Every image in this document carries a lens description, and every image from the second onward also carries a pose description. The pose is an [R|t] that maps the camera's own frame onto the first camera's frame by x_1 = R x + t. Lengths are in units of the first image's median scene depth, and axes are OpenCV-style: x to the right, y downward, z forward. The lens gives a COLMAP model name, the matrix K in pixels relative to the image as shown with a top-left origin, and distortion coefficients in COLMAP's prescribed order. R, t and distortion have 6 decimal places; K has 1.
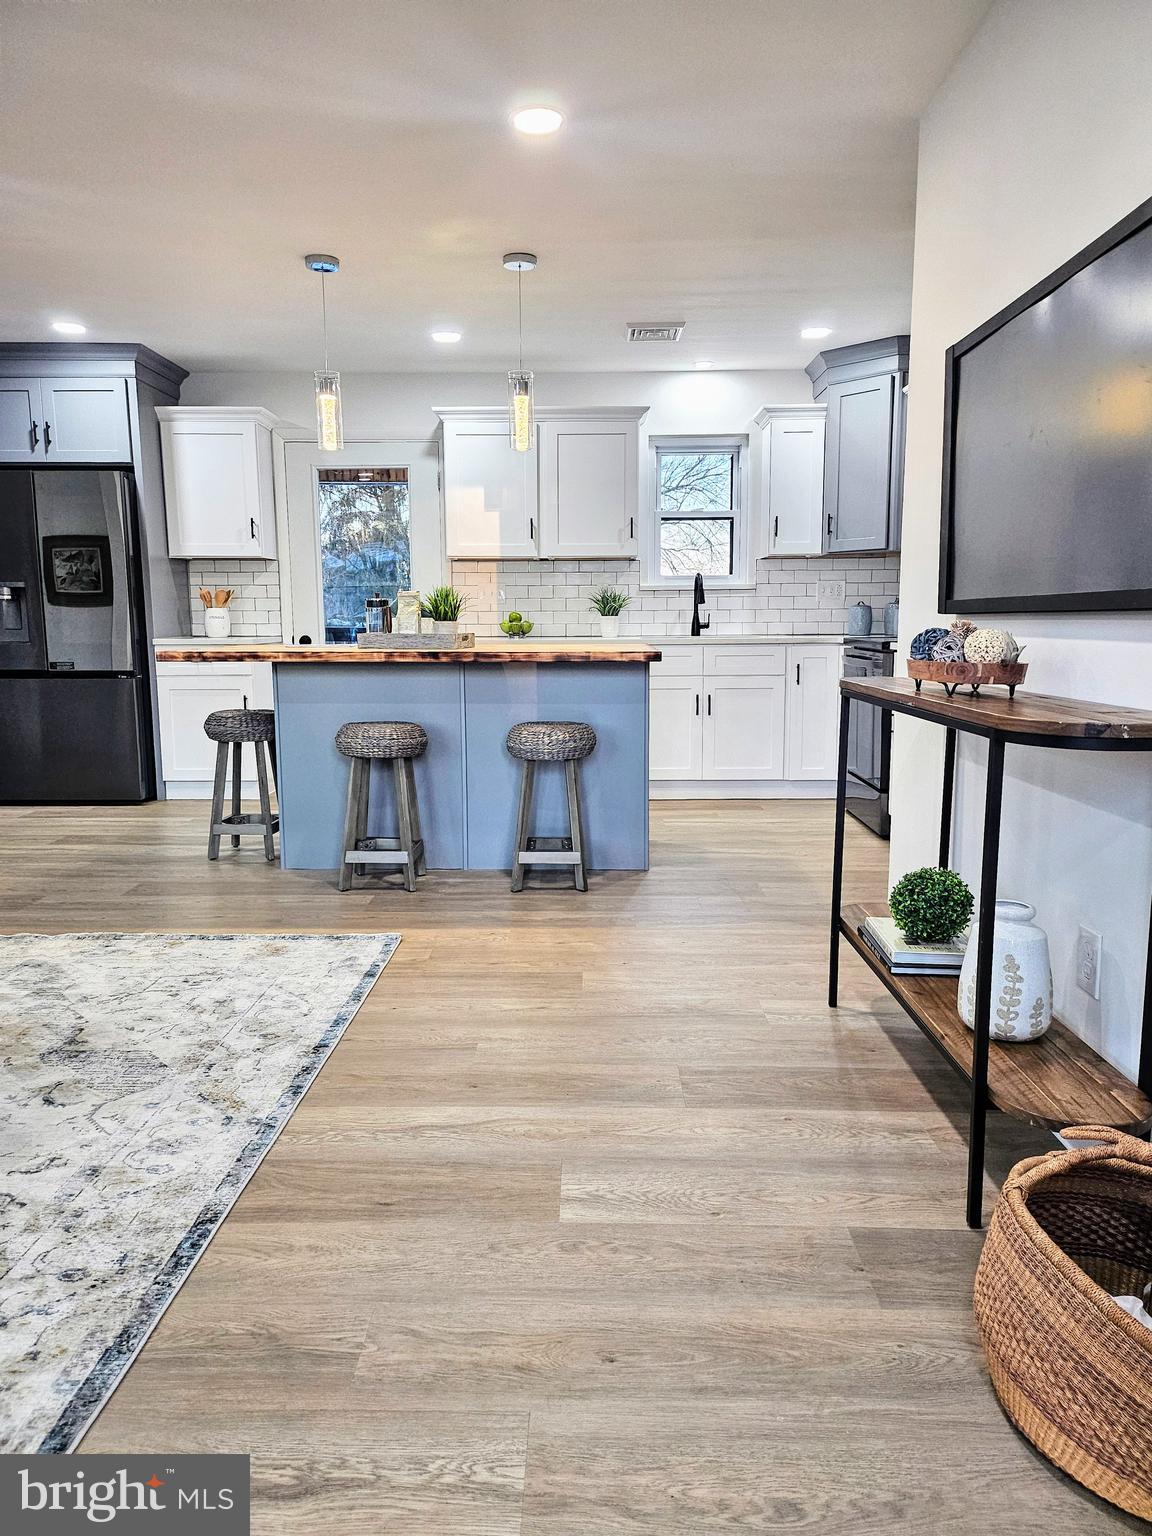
lens RADIAL K [[1072.0, 0, 572.4], [0, 1072.0, 765.9], [0, 0, 1]] dist [0.075945, -0.077095]
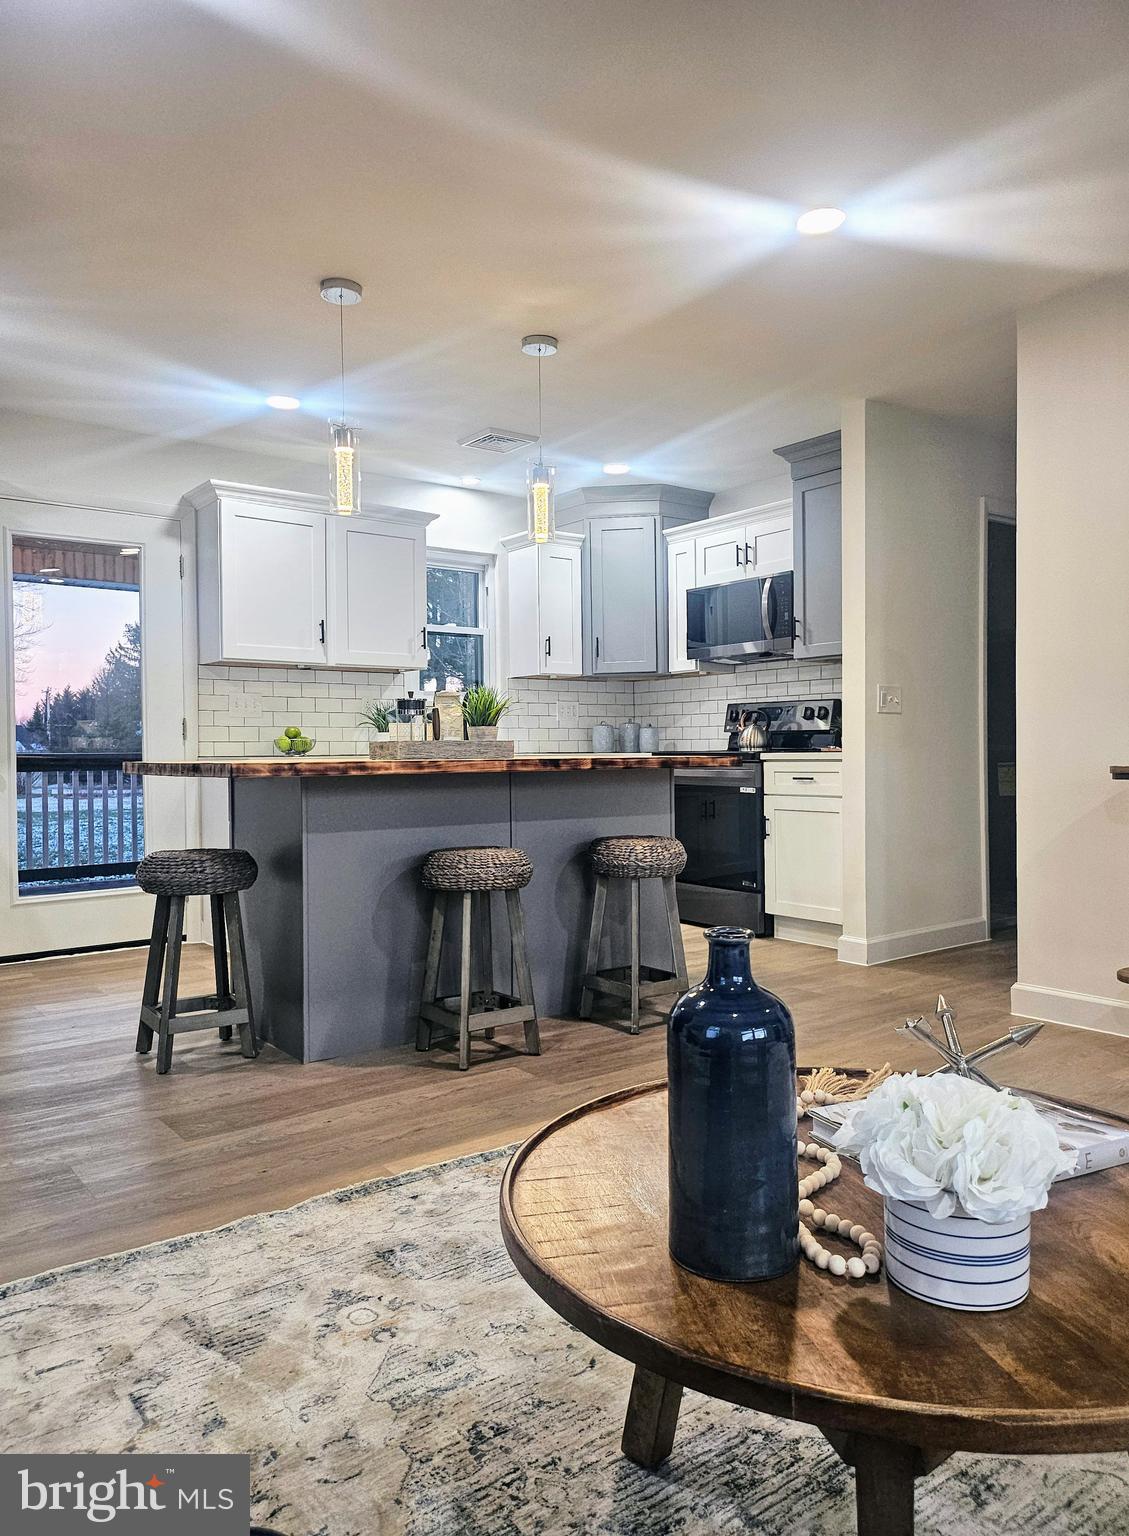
lens RADIAL K [[1072.0, 0, 566.6], [0, 1072.0, 760.8], [0, 0, 1]] dist [0.075945, -0.077095]
pose [[0.786480, -0.009952, 0.617536, -0.672735], [0.091506, 0.990713, -0.100574, -0.019458], [-0.610800, 0.135607, 0.780086, 0.348007]]
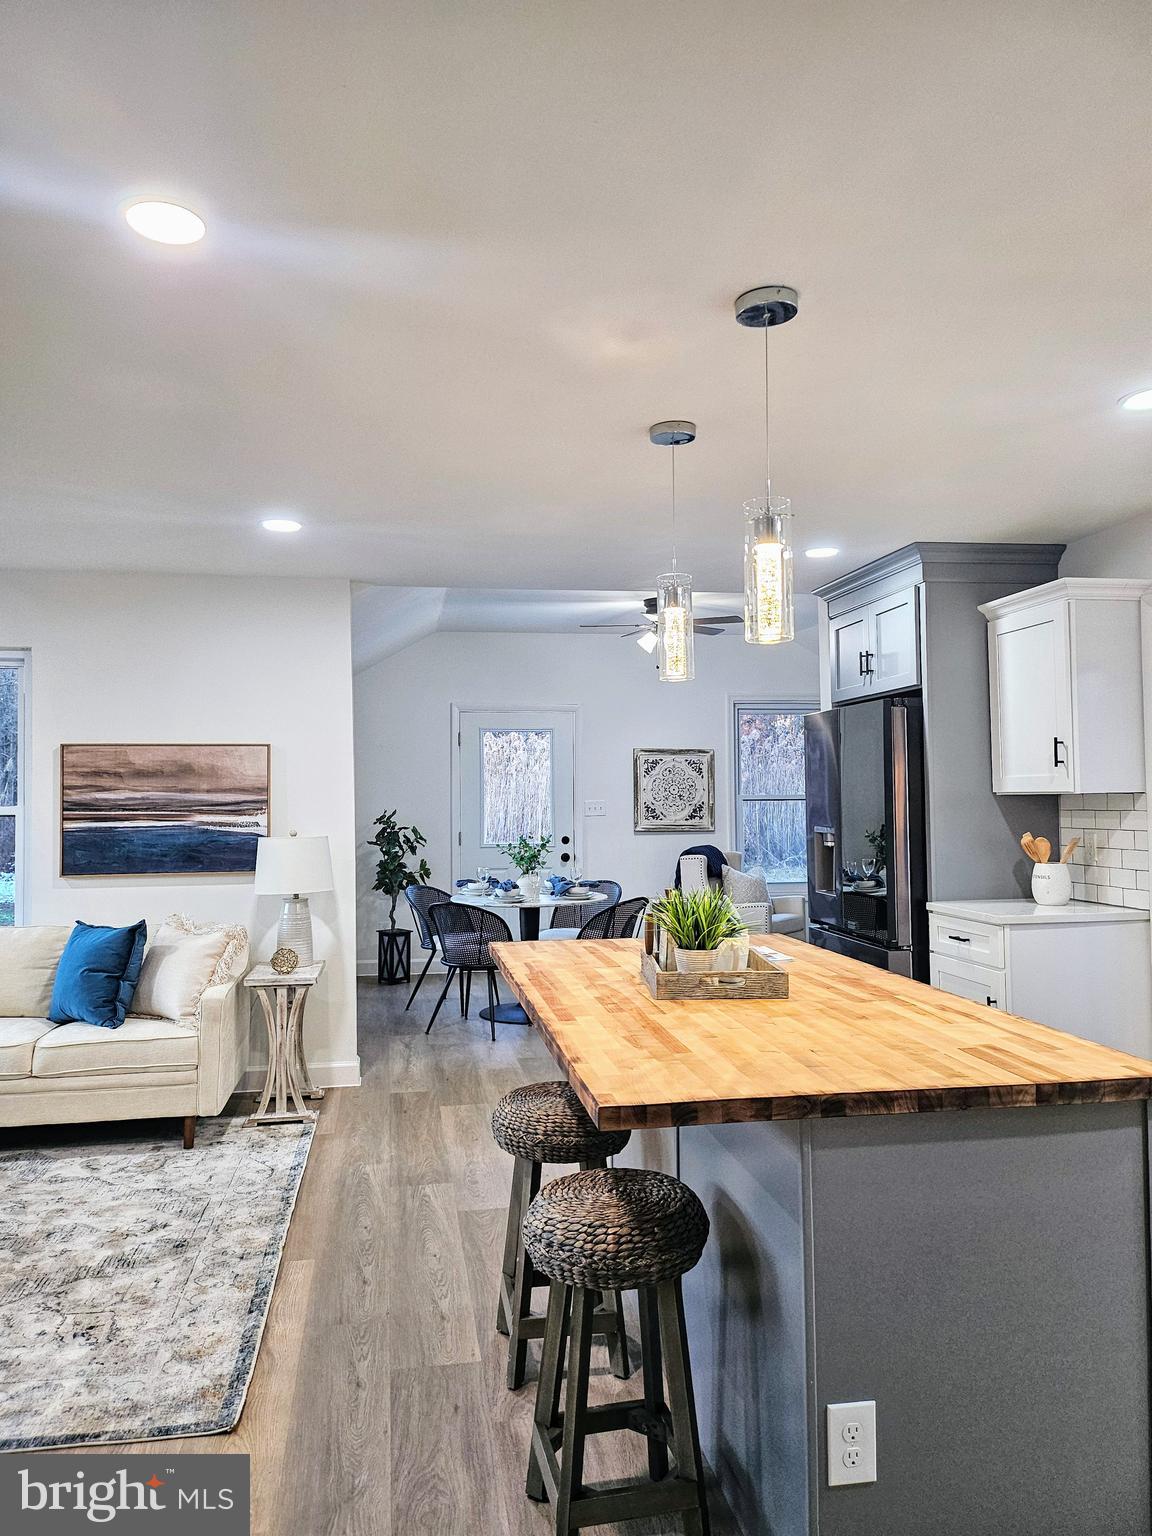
lens RADIAL K [[1072.0, 0, 567.2], [0, 1072.0, 767.2], [0, 0, 1]] dist [0.075945, -0.077095]
pose [[0.178971, -0.026224, -0.983505, 0.509974], [-0.126434, 0.990743, -0.049424, -0.221300], [0.975697, 0.133194, 0.173998, 0.934837]]
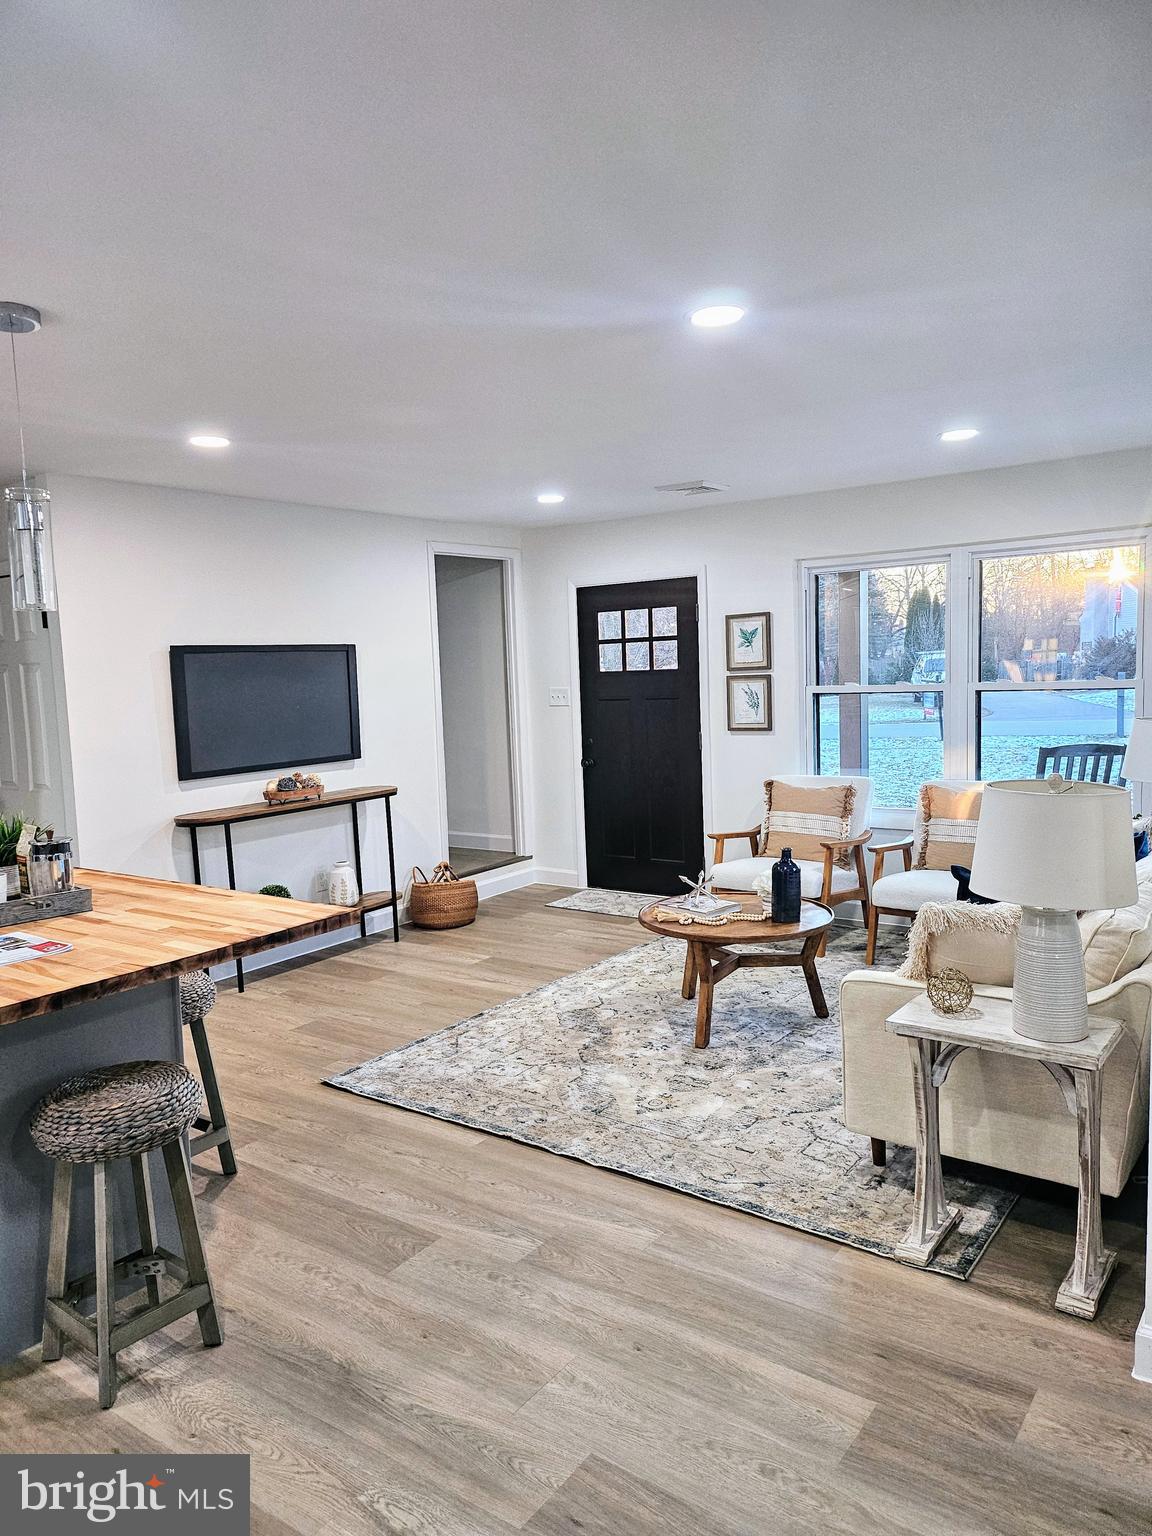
lens RADIAL K [[1072.0, 0, 583.8], [0, 1072.0, 776.9], [0, 0, 1]] dist [0.075945, -0.077095]
pose [[-0.819485, -0.027641, 0.572433, -0.954027], [0.116083, 0.970126, 0.213026, -0.340492], [-0.561221, 0.241021, -0.791796, 1.529648]]
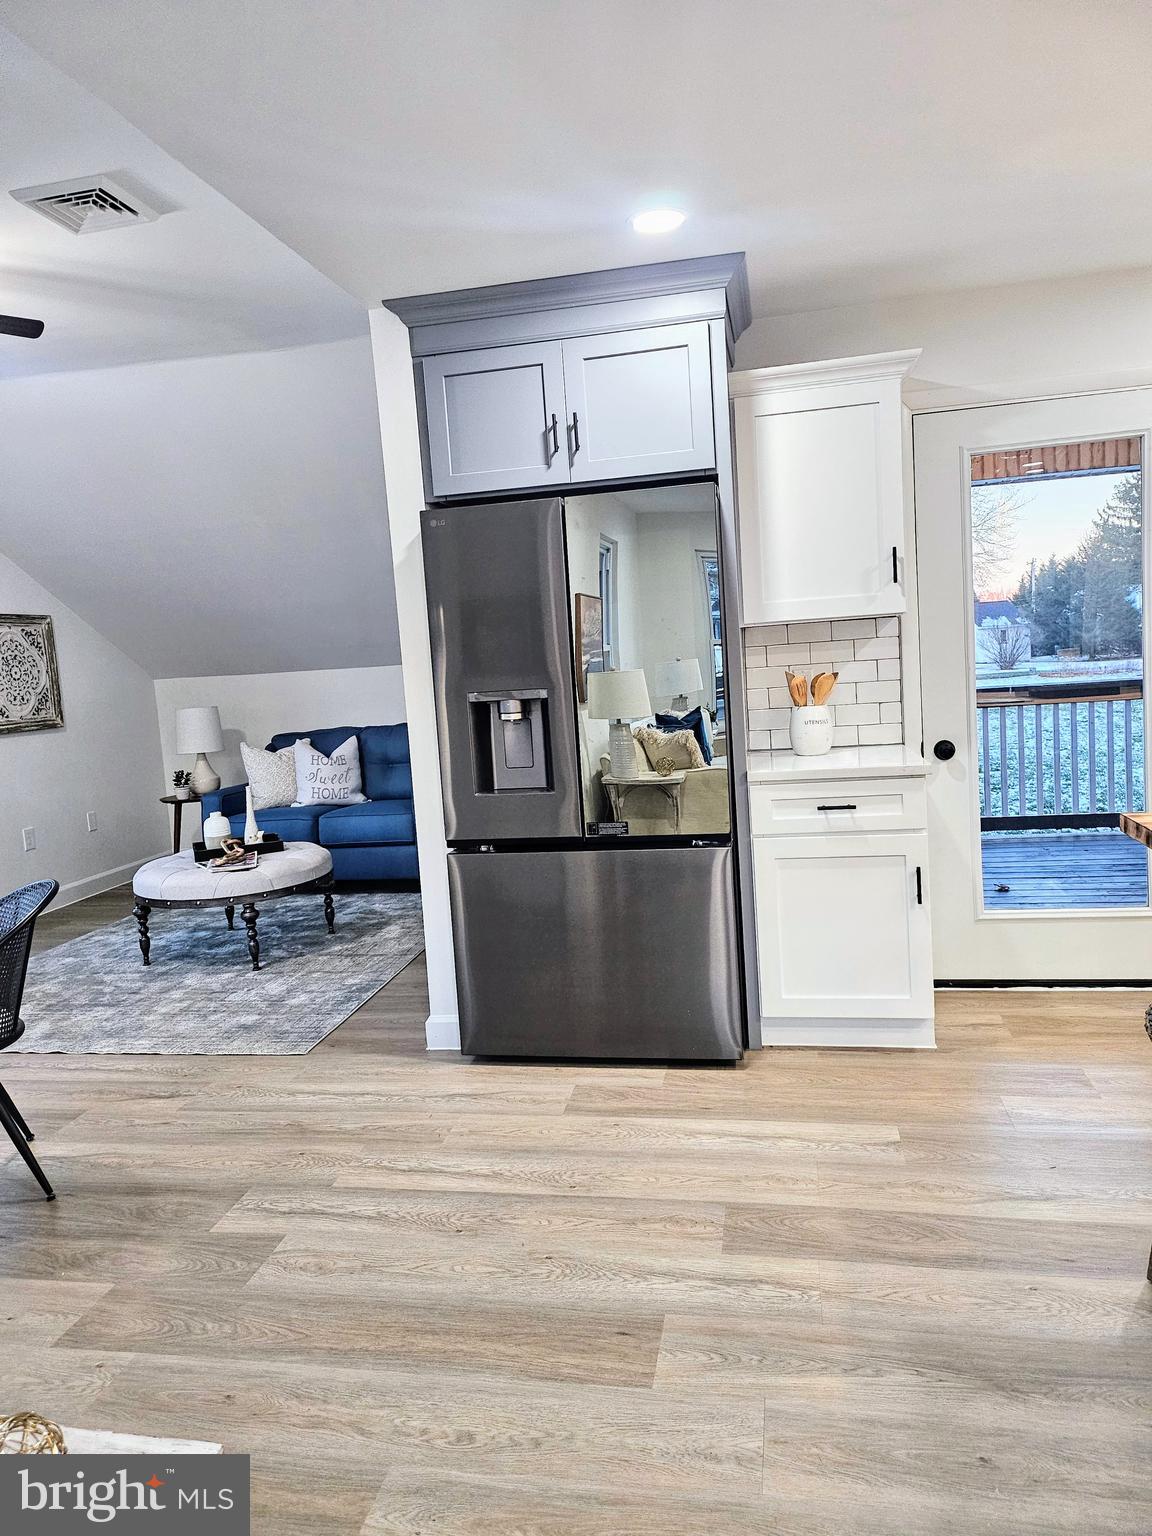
lens RADIAL K [[1072.0, 0, 561.2], [0, 1072.0, 761.4], [0, 0, 1]] dist [0.075945, -0.077095]
pose [[0.980484, -0.041999, -0.192063, -0.583091], [0.035535, 0.998684, -0.036976, -0.164012], [0.193363, 0.029430, 0.980686, 0.661640]]
